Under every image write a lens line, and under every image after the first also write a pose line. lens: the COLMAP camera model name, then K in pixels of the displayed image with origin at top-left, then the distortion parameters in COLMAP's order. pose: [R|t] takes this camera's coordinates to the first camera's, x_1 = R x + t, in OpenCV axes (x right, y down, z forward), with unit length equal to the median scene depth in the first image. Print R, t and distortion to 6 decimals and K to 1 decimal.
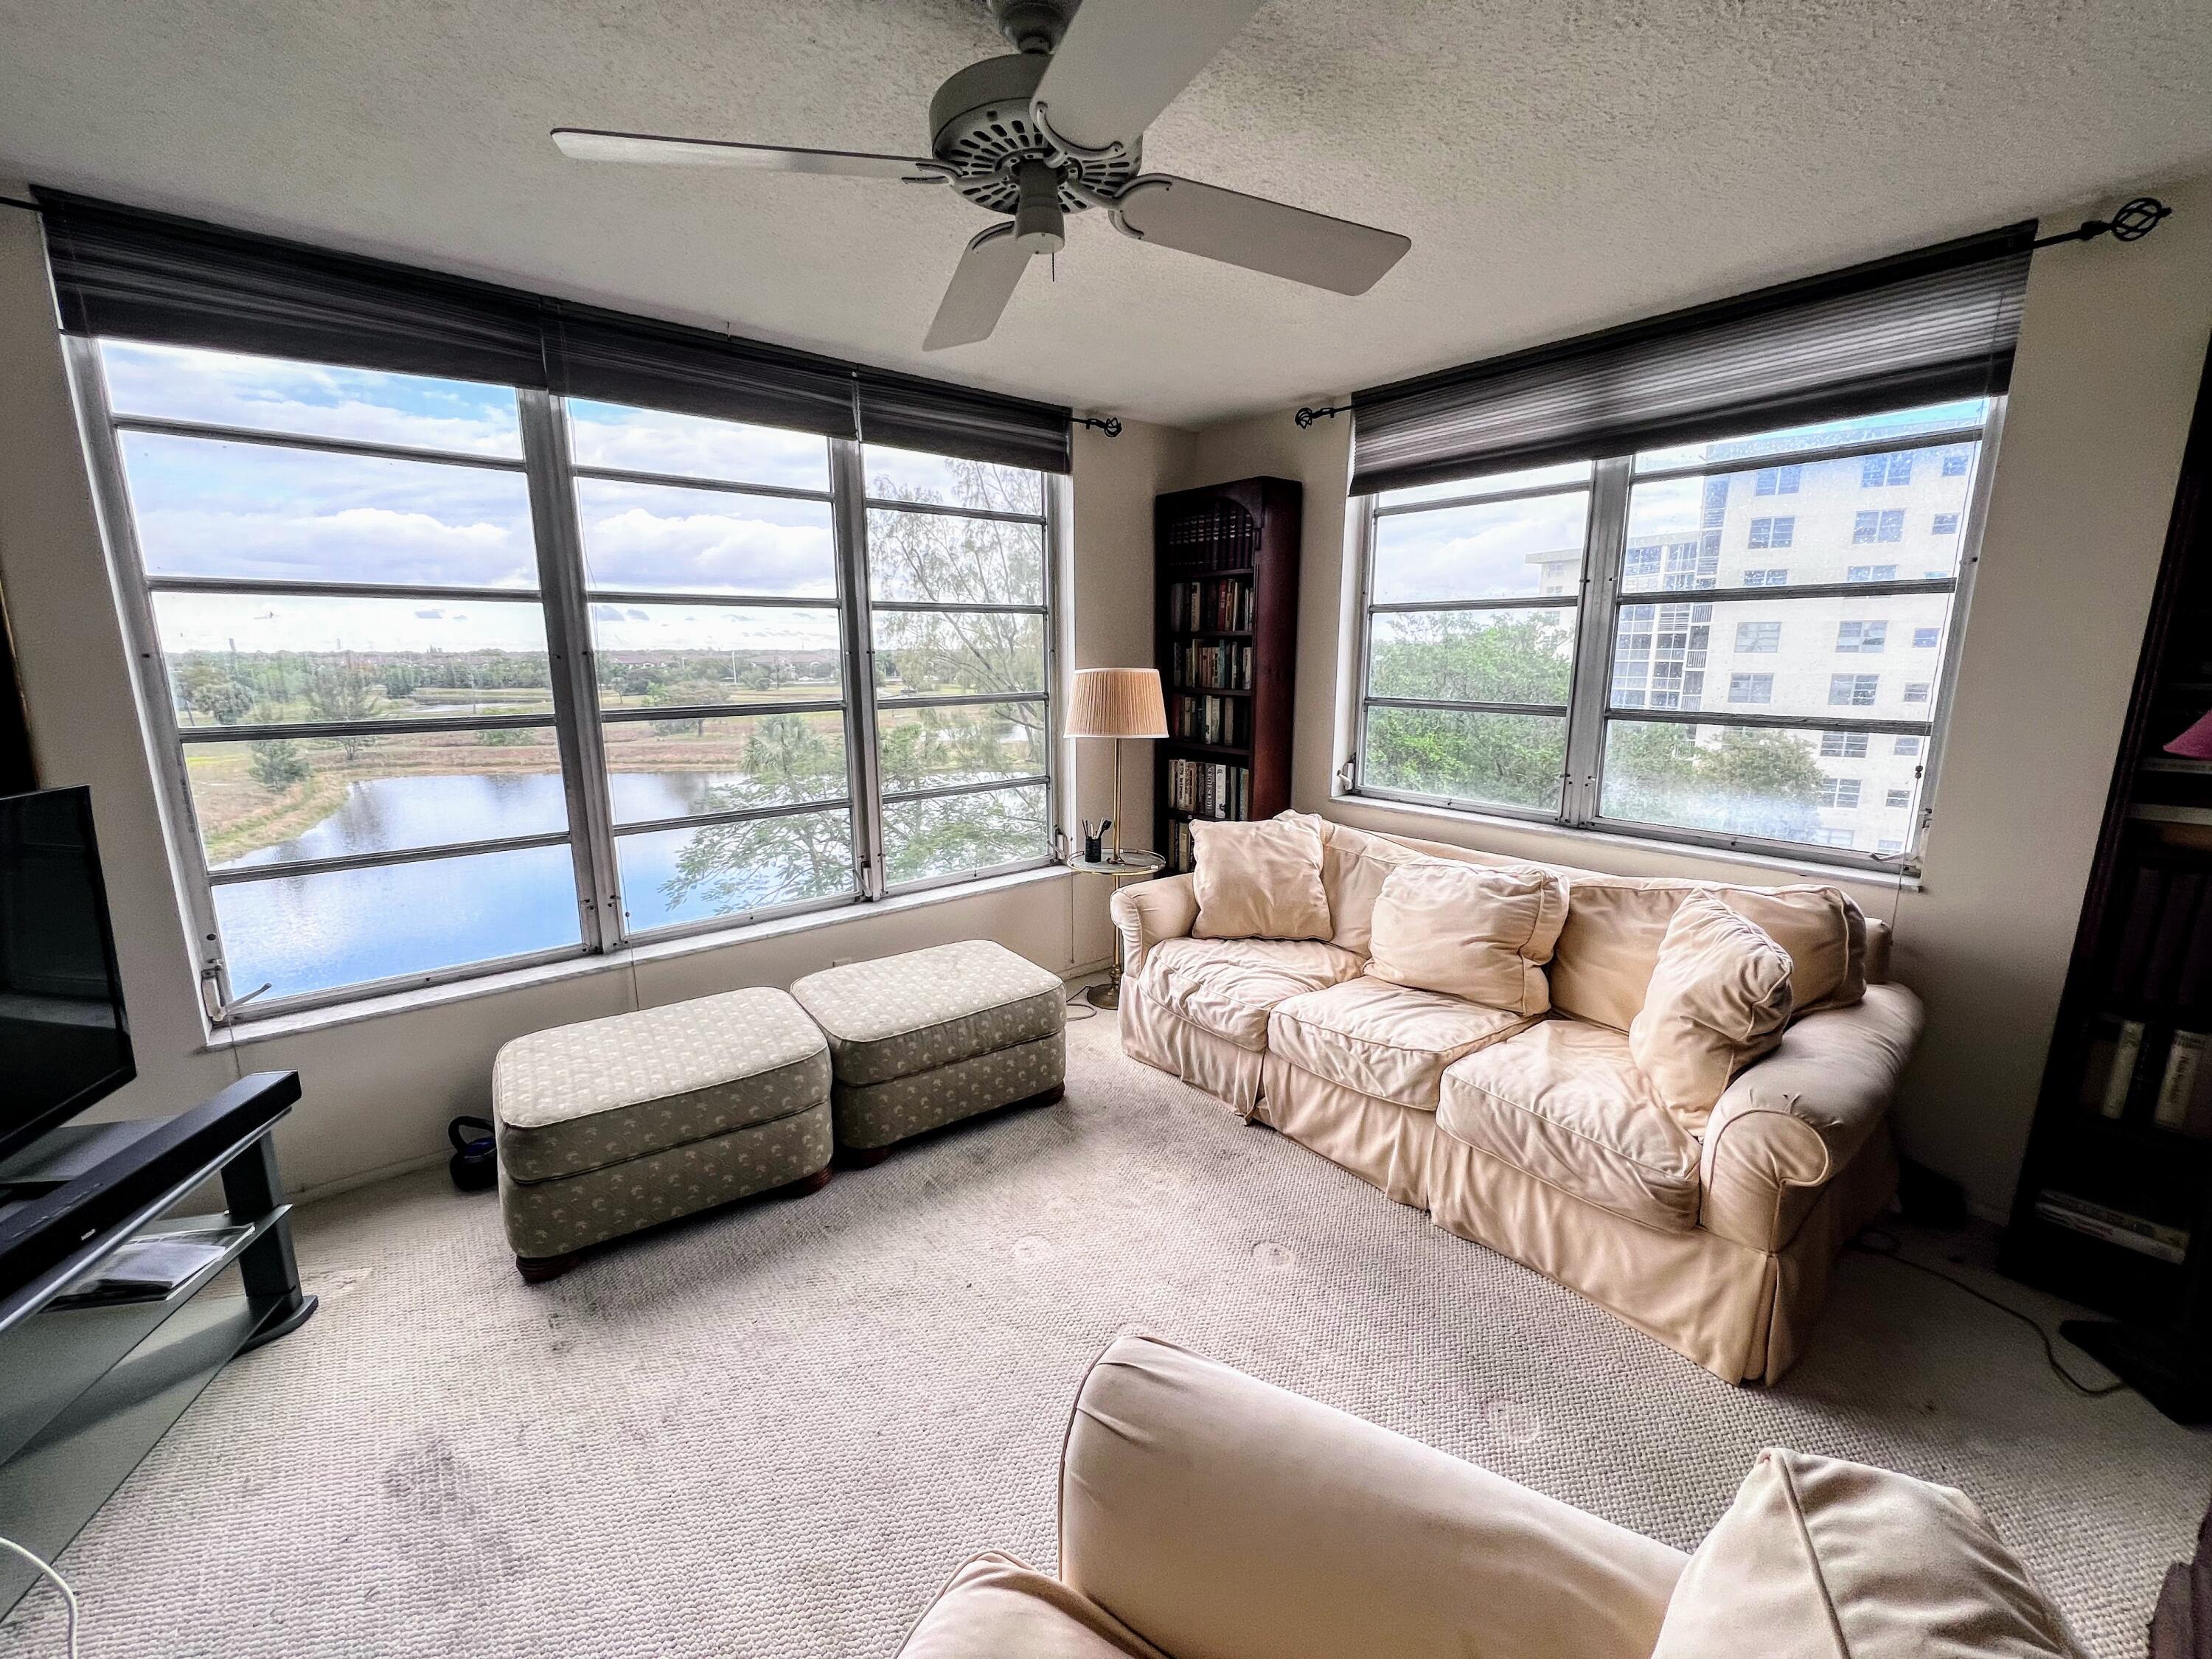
lens RADIAL K [[903.8, 0, 1106.0], [0, 903.8, 829.5], [0, 0, 1]] dist [0.000389, 0.000031]
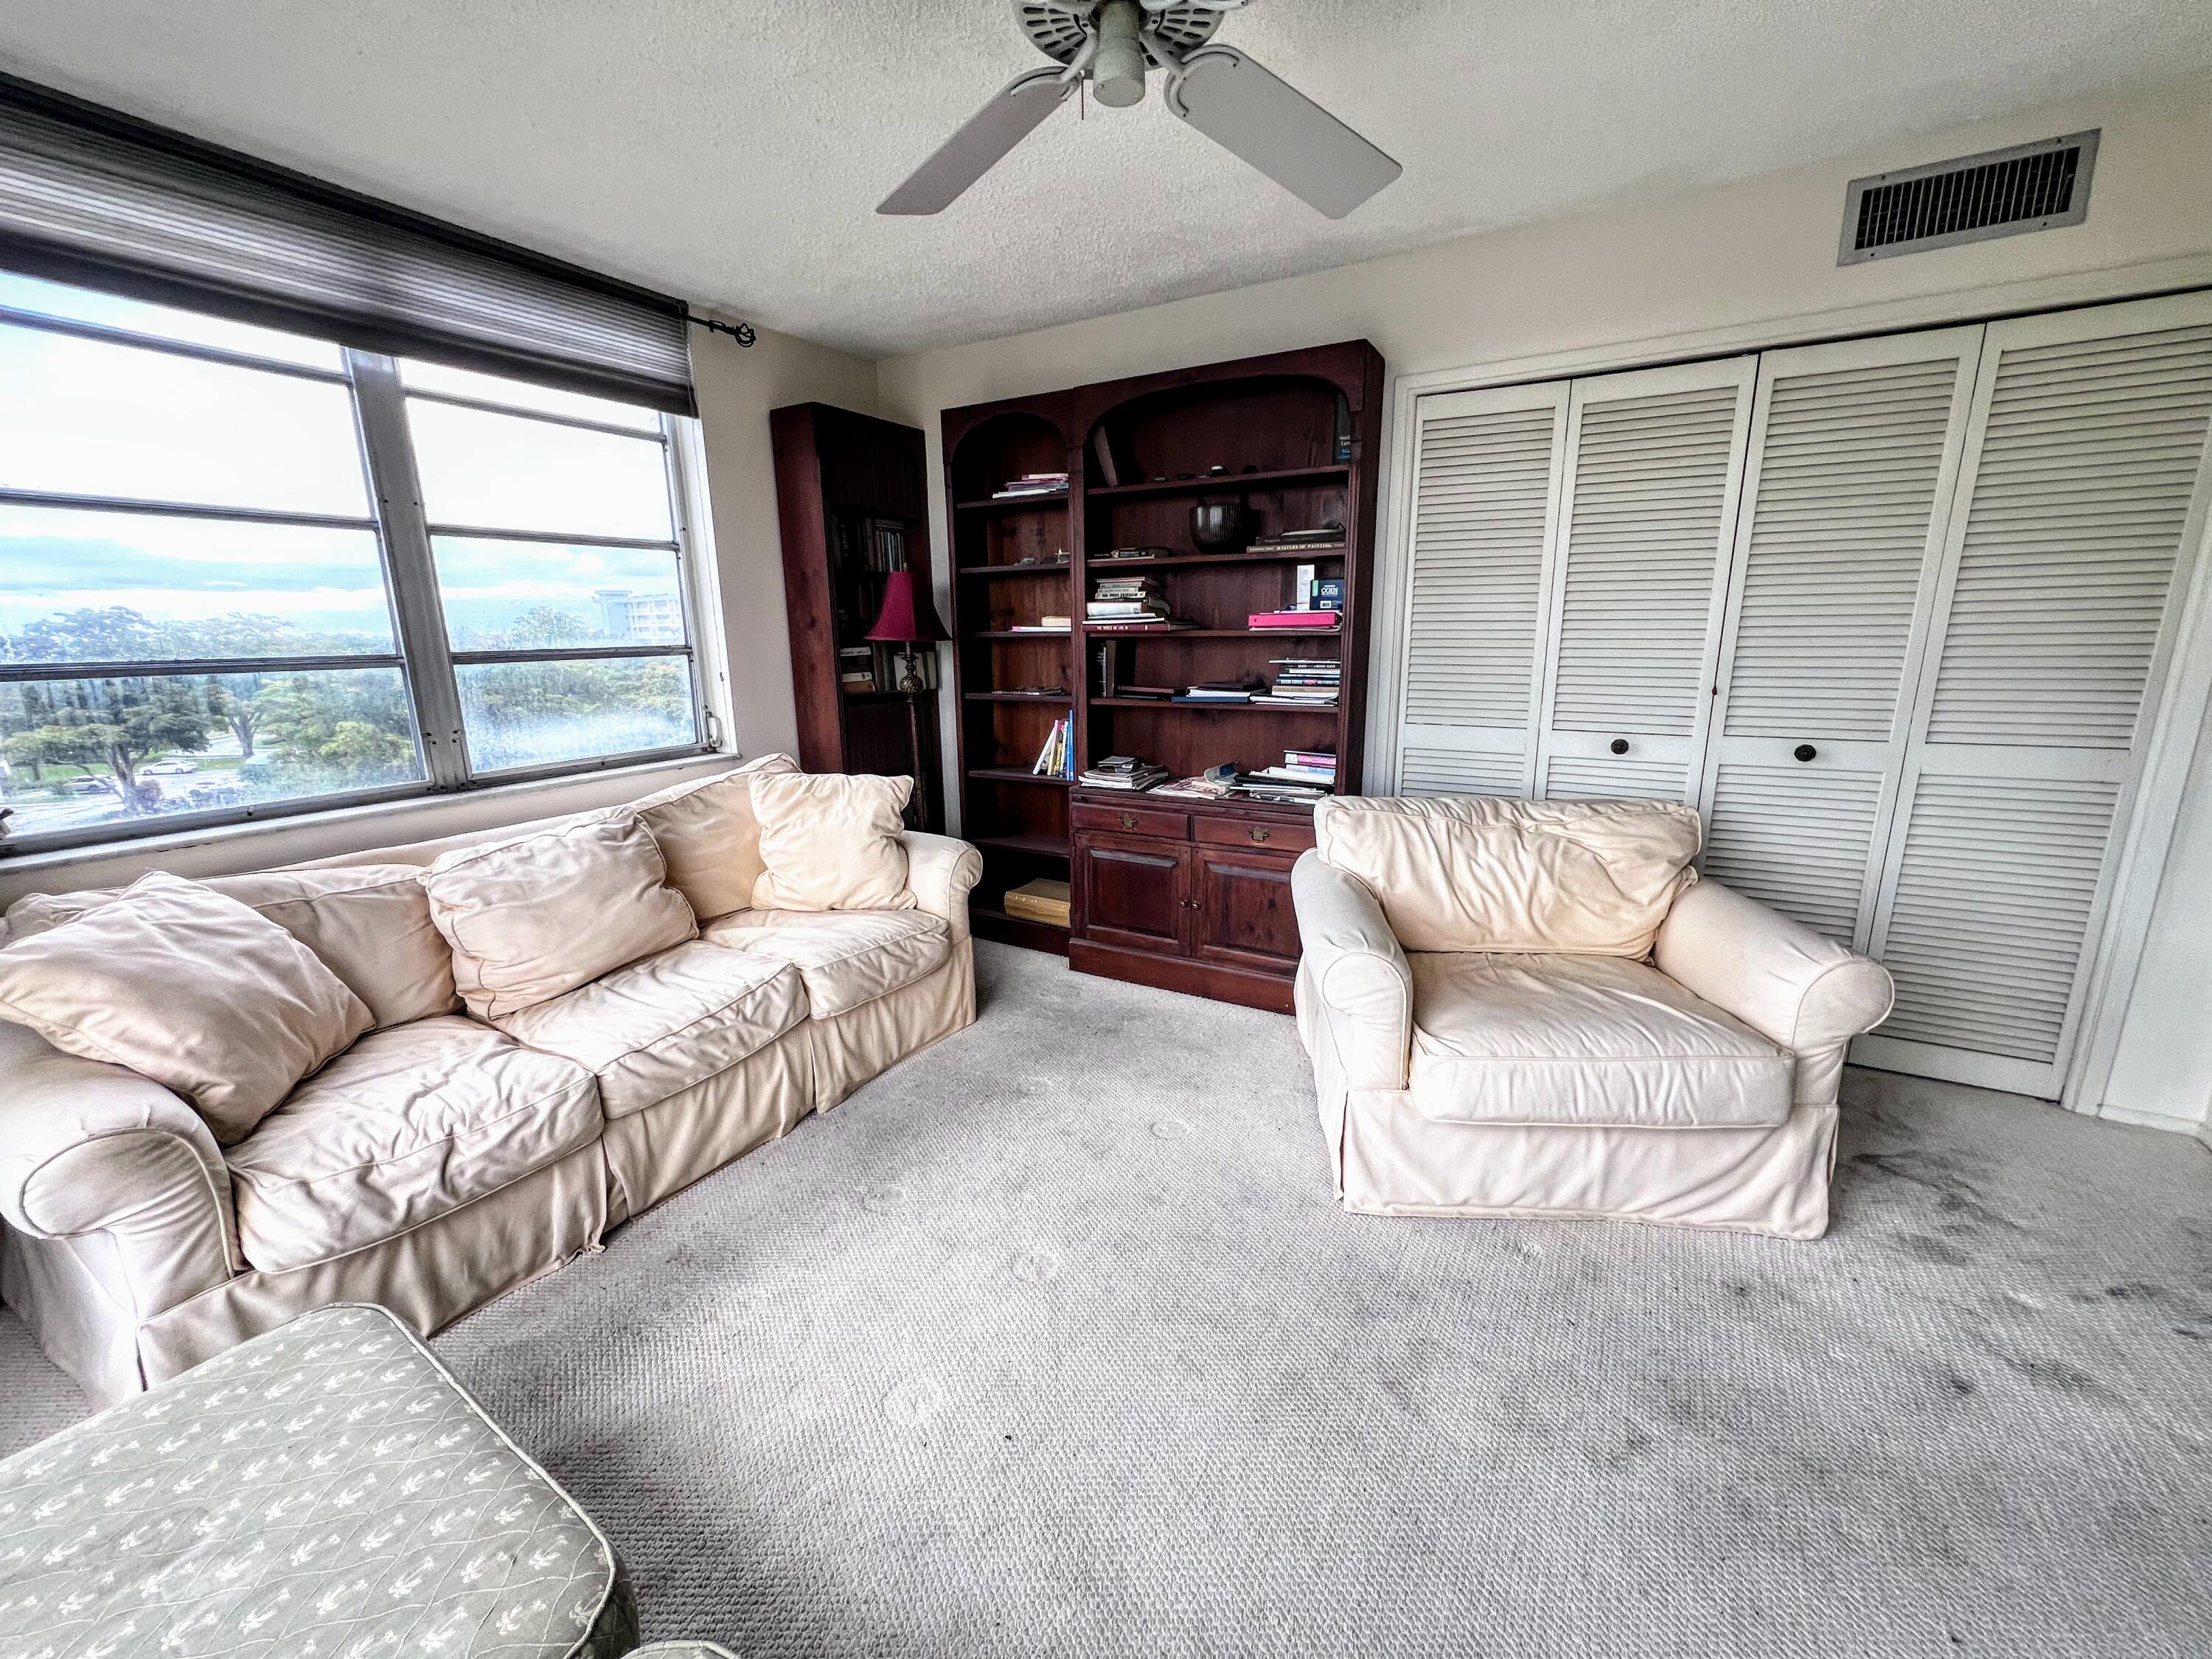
lens RADIAL K [[873.2, 0, 1106.0], [0, 873.2, 829.5], [0, 0, 1]] dist [0.000258, 0.000243]
pose [[-0.347392, -0.204470, 0.915156, -0.589252], [0.203750, 0.936162, 0.286507, -0.100481], [-0.915317, 0.285993, -0.283555, 0.825439]]
